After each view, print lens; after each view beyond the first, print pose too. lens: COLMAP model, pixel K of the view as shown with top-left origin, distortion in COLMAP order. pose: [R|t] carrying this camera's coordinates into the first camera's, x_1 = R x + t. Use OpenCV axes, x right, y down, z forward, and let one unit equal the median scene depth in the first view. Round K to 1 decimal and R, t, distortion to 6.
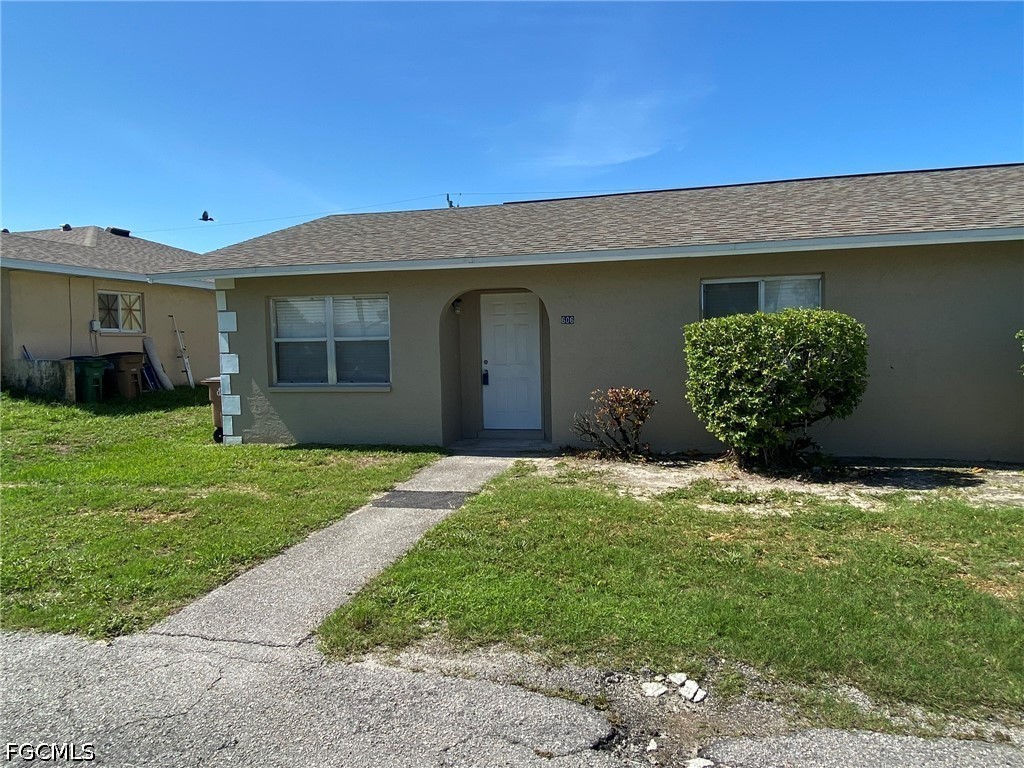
lens RADIAL K [[620.9, 0, 505.8], [0, 620.9, 378.2], [0, 0, 1]] dist [0.022986, -0.043445]
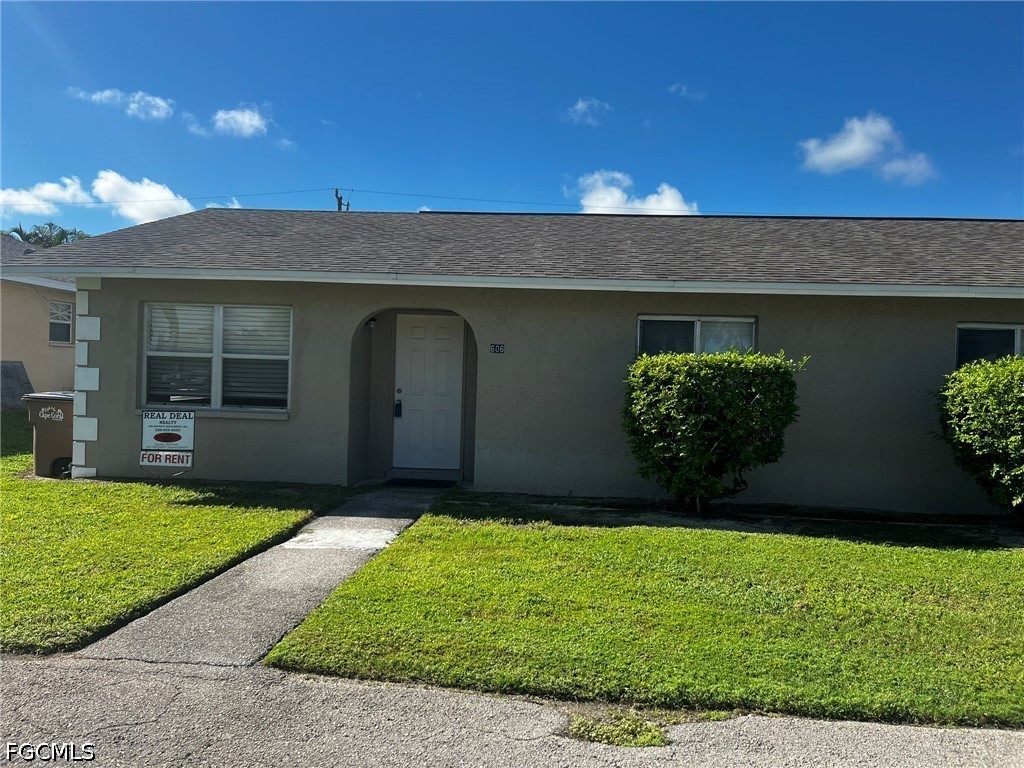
lens RADIAL K [[772.1, 0, 514.6], [0, 772.1, 387.2], [0, 0, 1]] dist [0.012628, -0.031501]
pose [[0.983993, 0.047709, 0.171701, -0.064576], [-0.040549, 0.998165, -0.044967, 0.012356], [-0.173532, 0.037285, 0.984122, -0.119409]]
